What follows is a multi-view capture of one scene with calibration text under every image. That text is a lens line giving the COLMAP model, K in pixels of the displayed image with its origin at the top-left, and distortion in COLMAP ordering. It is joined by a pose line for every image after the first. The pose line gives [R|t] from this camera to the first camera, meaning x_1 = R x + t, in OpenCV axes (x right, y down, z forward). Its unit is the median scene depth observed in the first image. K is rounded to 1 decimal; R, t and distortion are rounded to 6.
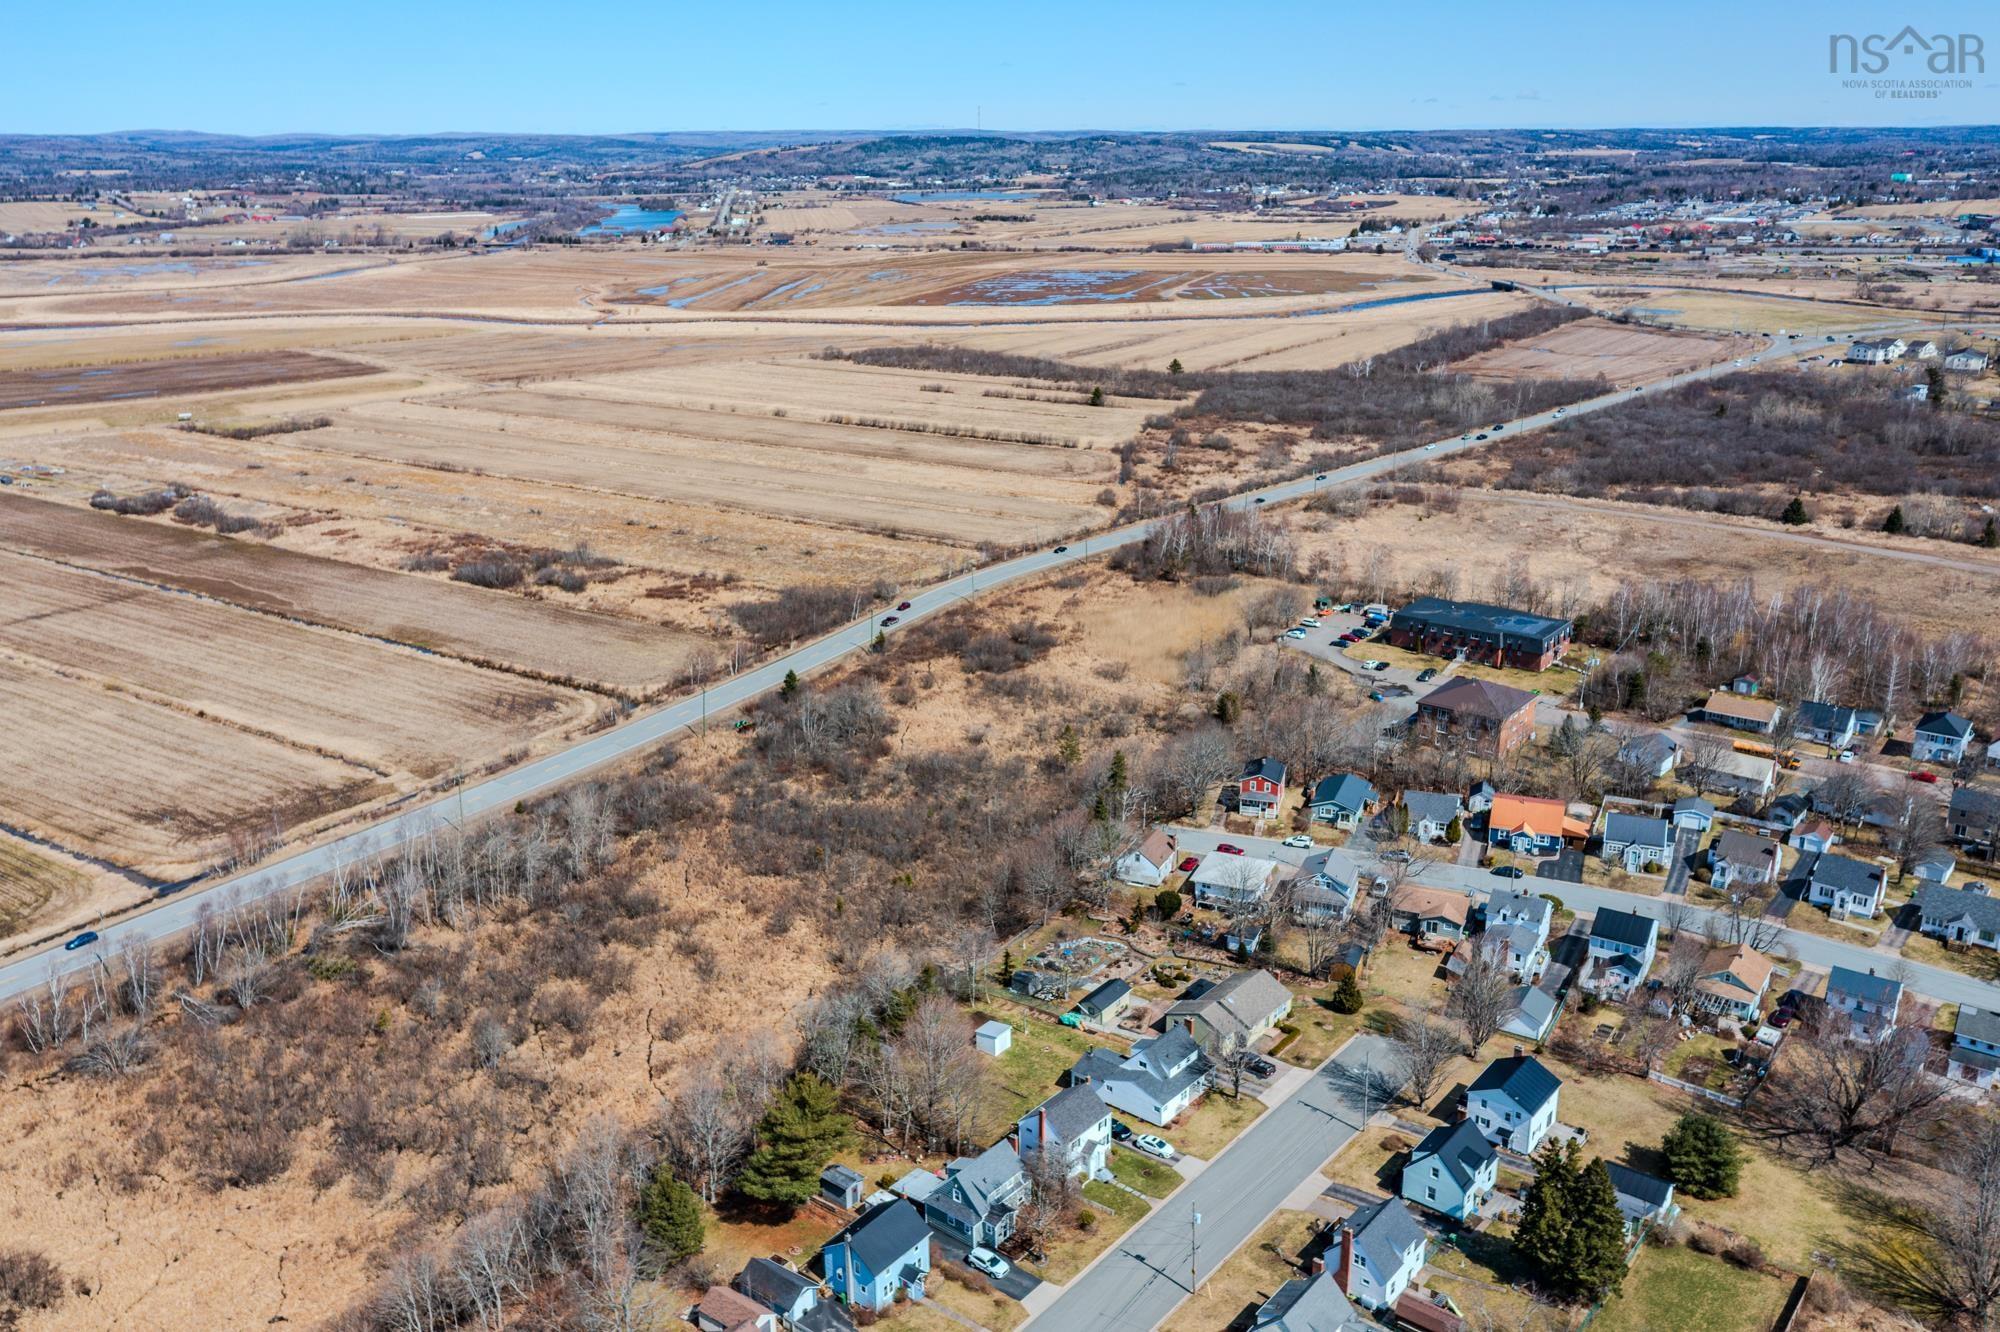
lens RADIAL K [[1601.9, 0, 999.9], [0, 1601.9, 663.0], [0, 0, 1]] dist [0.005089, 0.008620]
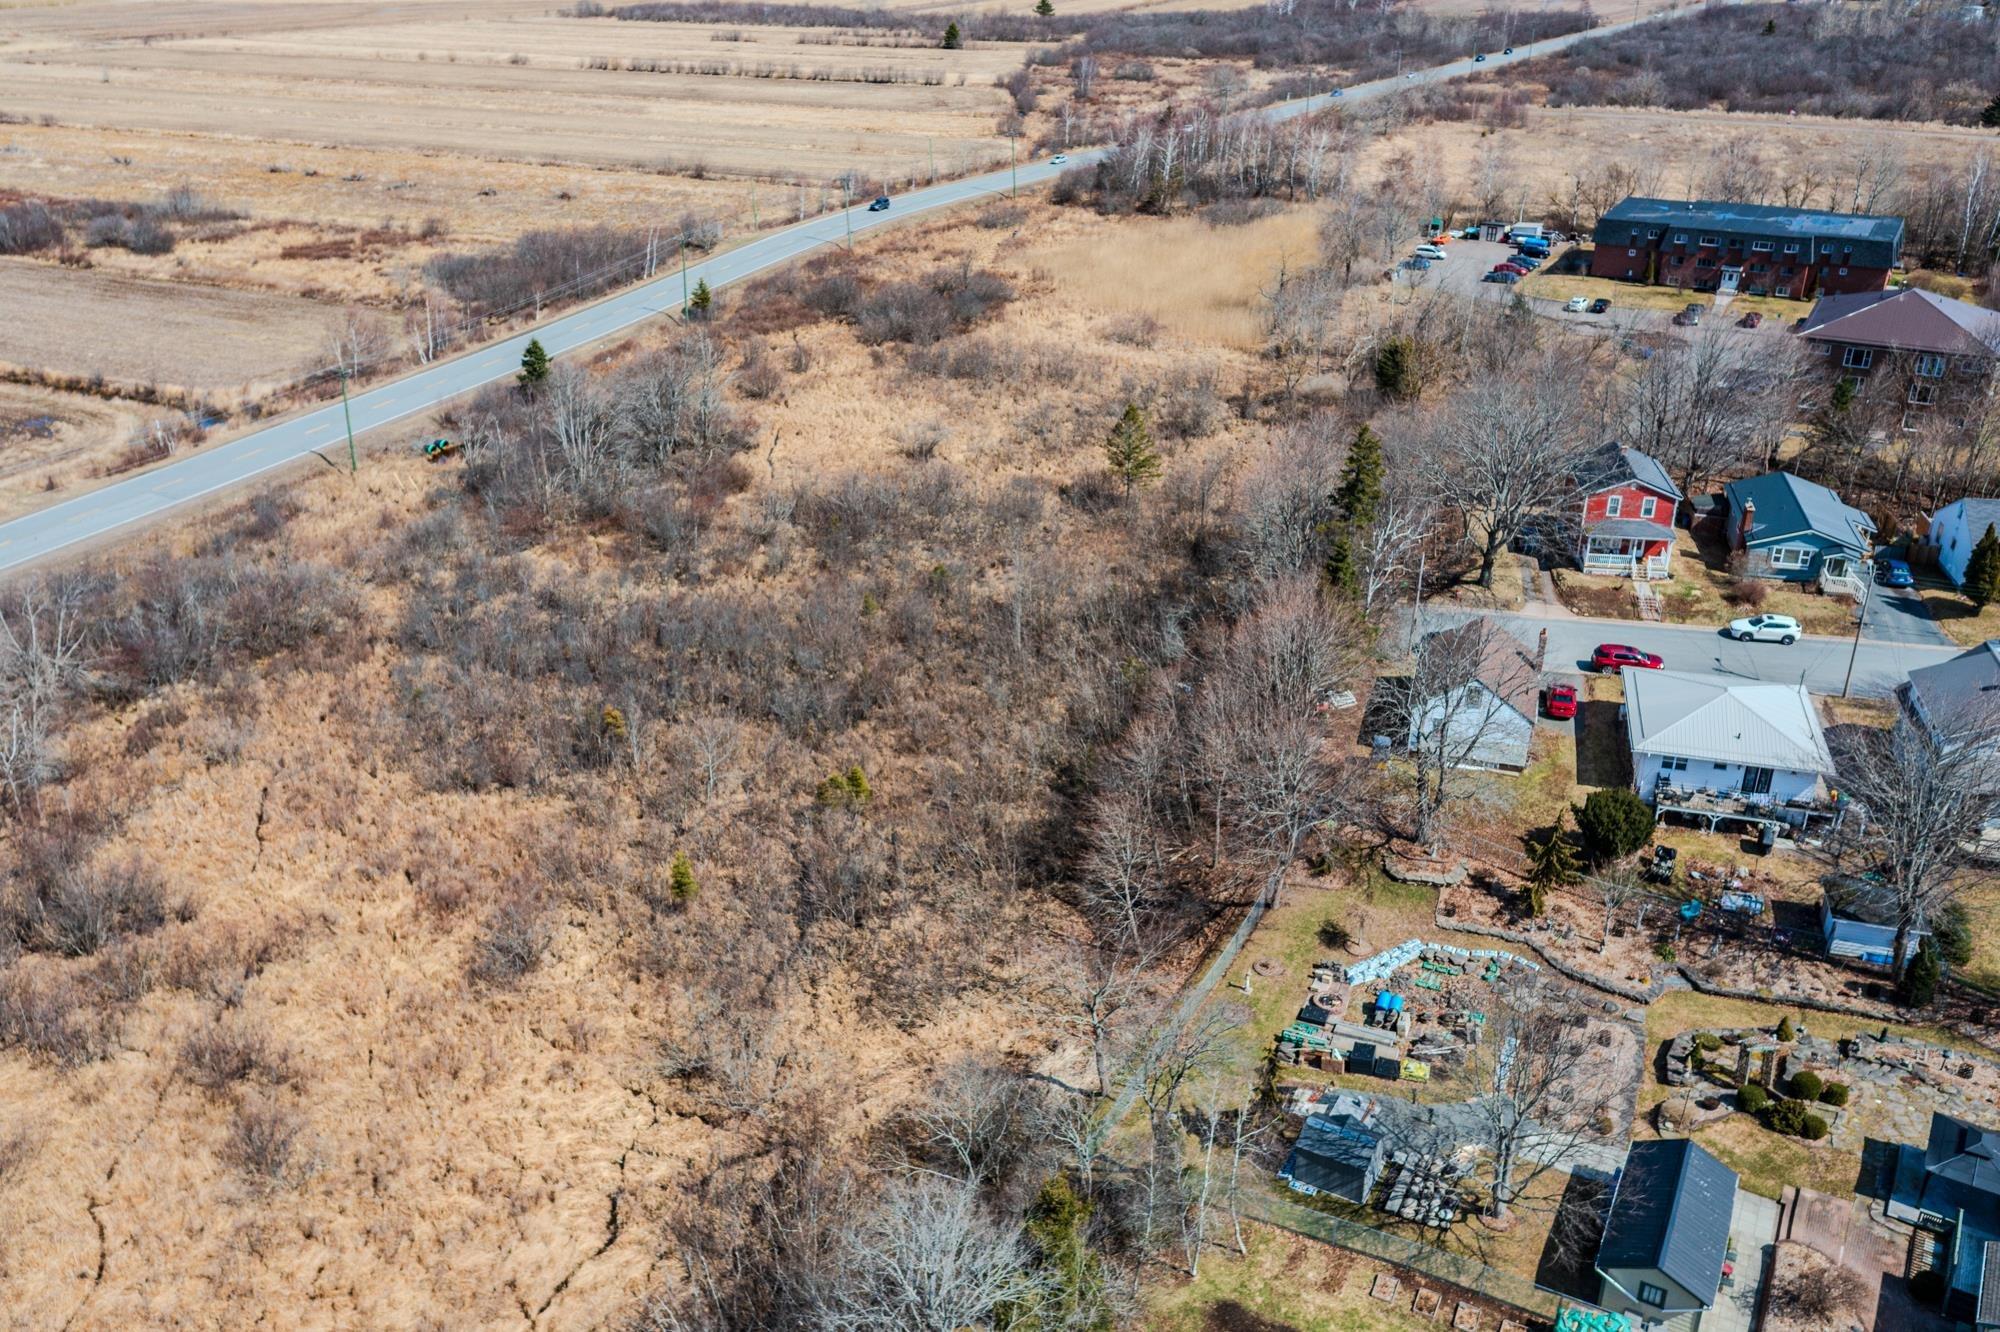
lens RADIAL K [[1601.9, 0, 1002.5], [0, 1601.9, 674.2], [0, 0, 1]] dist [0.005089, 0.008620]
pose [[0.991097, -0.057393, 0.120139, -0.047088], [0.039412, 0.988348, 0.147022, 0.038365], [-0.127177, -0.140978, 0.981810, 0.439780]]
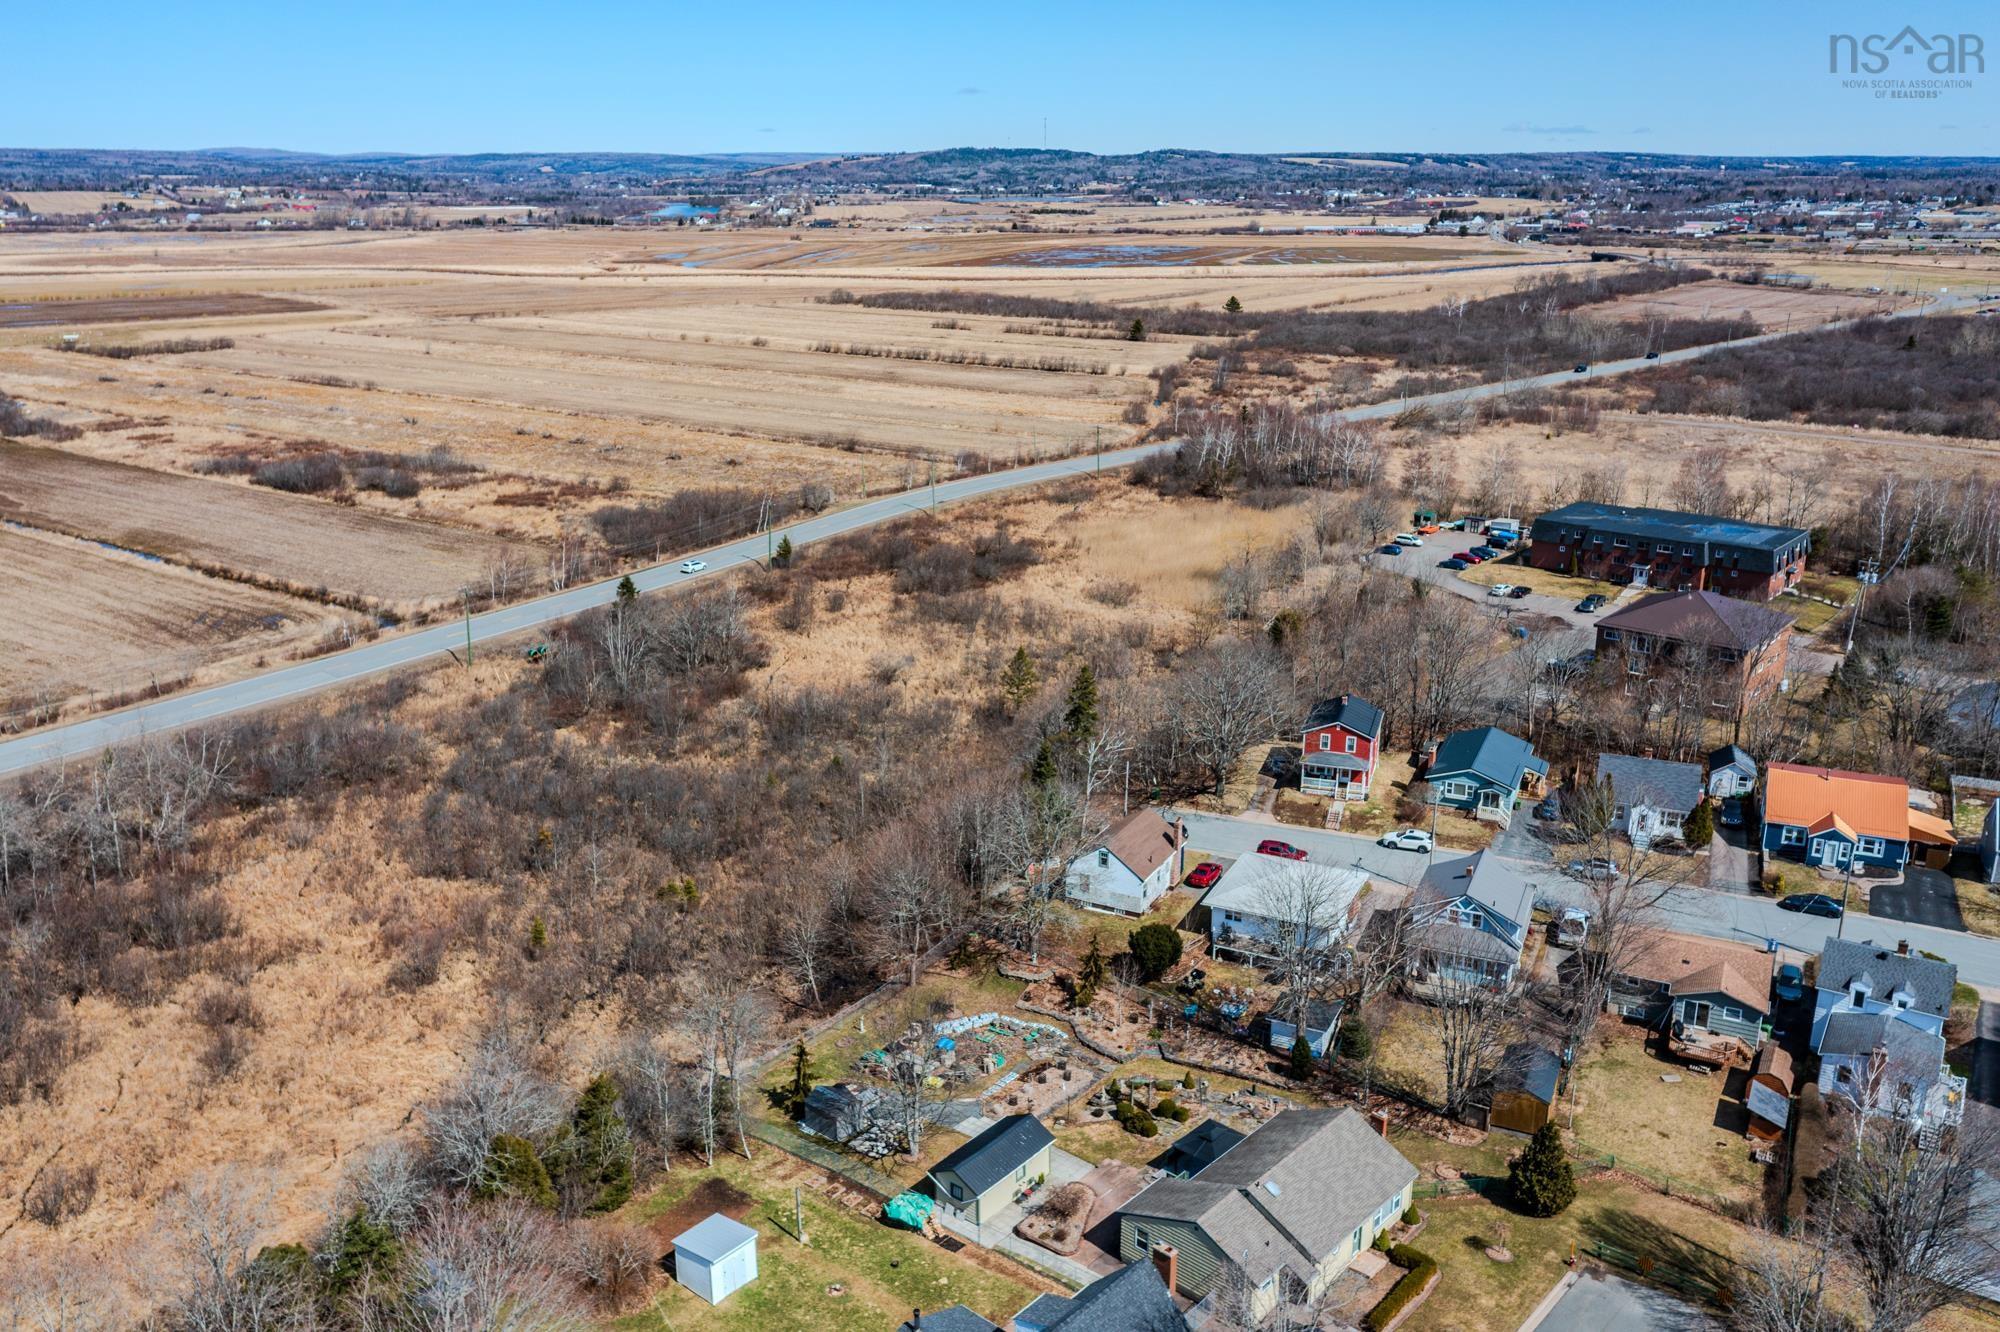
lens RADIAL K [[1601.9, 0, 1000.6], [0, 1601.9, 667.5], [0, 0, 1]] dist [0.005089, 0.008620]
pose [[0.999098, 0.020076, -0.037408, 0.048099], [-0.020552, 0.999712, -0.012395, 0.044845], [0.037148, 0.013153, 0.999223, 0.322401]]
